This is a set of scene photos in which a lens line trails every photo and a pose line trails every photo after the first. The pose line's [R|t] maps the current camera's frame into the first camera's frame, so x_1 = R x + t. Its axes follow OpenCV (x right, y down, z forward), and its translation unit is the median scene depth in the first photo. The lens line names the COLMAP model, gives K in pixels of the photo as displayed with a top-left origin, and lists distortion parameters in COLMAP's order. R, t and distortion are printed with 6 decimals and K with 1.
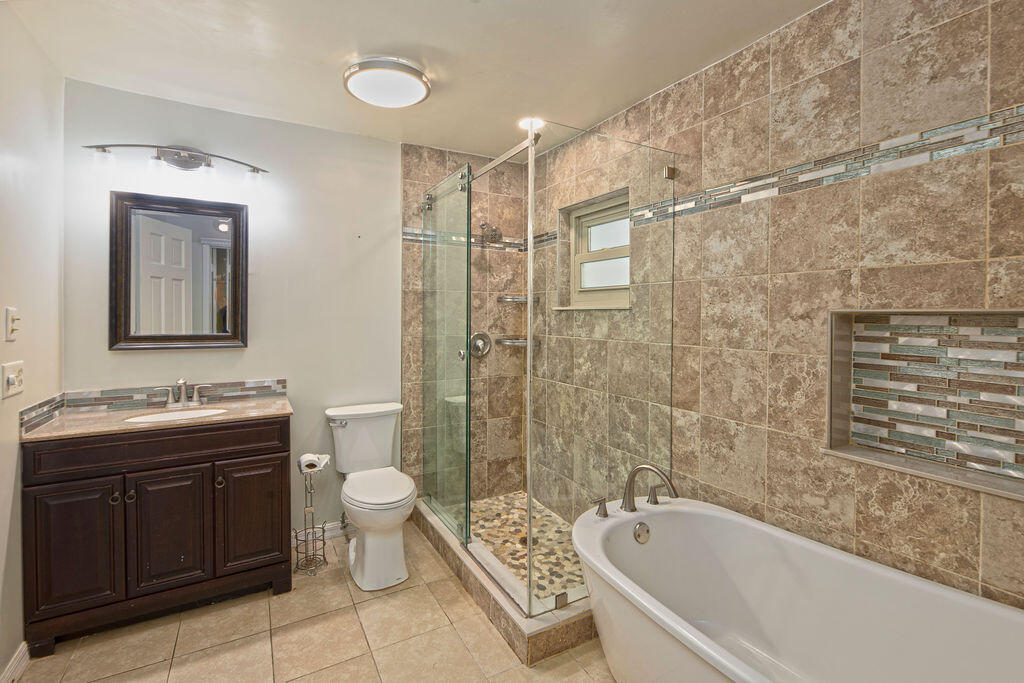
lens RADIAL K [[446.2, 0, 515.6], [0, 446.2, 316.9], [0, 0, 1]] dist [-0.003059, -0.003182]
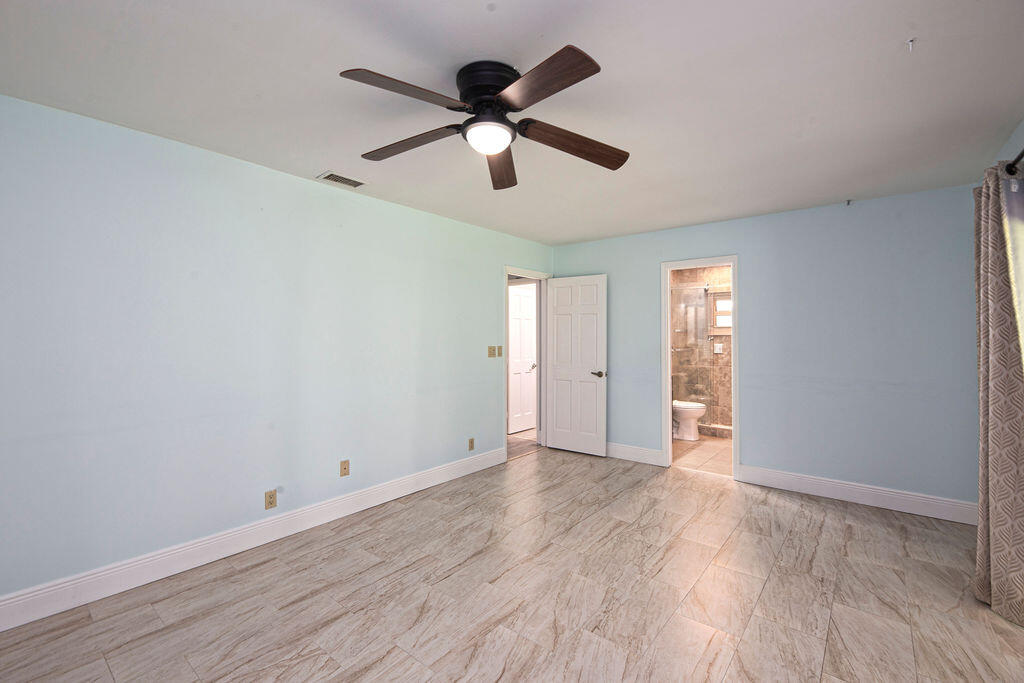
lens RADIAL K [[446.2, 0, 523.1], [0, 446.2, 334.9], [0, 0, 1]] dist [-0.003059, -0.003182]
pose [[0.939113, -0.001209, 0.343607, -2.582868], [0.004774, 0.999943, -0.009529, -0.001621], [-0.343576, 0.010589, 0.939065, -1.390248]]
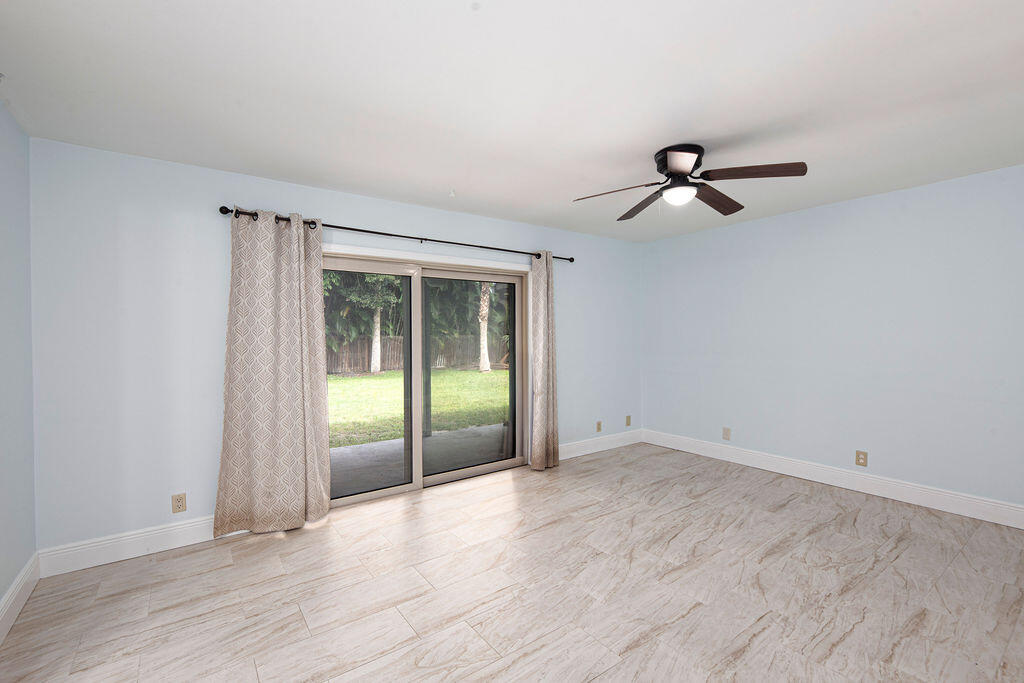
lens RADIAL K [[446.2, 0, 510.6], [0, 446.2, 337.0], [0, 0, 1]] dist [-0.003059, -0.003182]
pose [[-0.996632, 0.005475, -0.081822, -1.599847], [0.004258, 0.999878, 0.015039, 0.000672], [0.081894, 0.014639, -0.996534, 1.085025]]
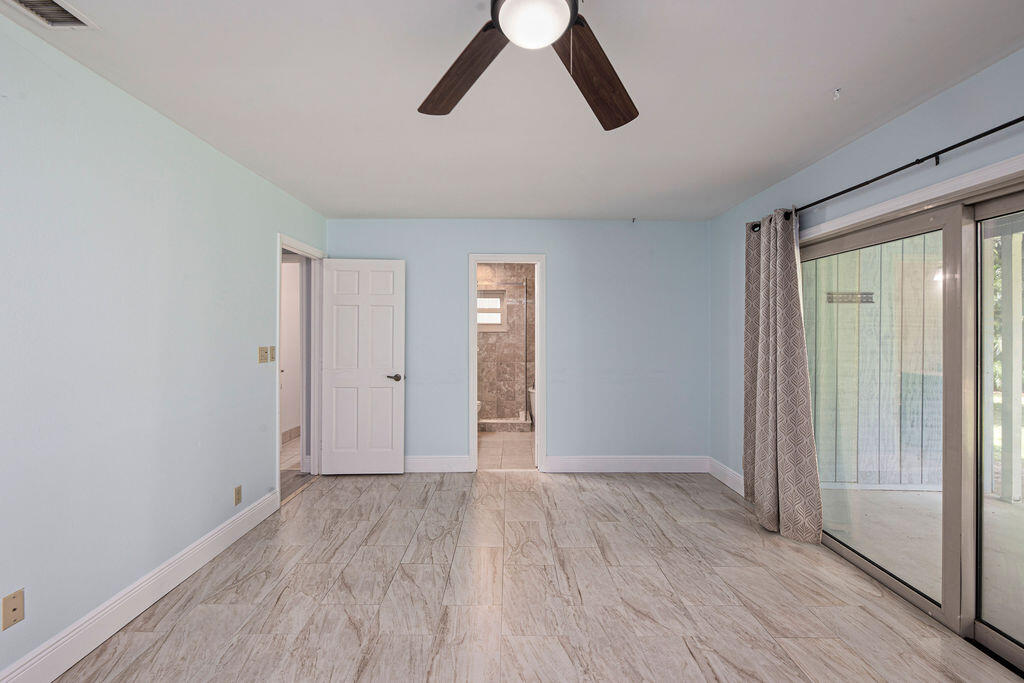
lens RADIAL K [[446.2, 0, 514.6], [0, 446.2, 334.1], [0, 0, 1]] dist [-0.003059, -0.003182]
pose [[0.509374, -0.004016, 0.860536, -2.886582], [0.005424, 0.999984, 0.001456, -0.010396], [-0.860528, 0.003926, 0.509388, -0.686211]]
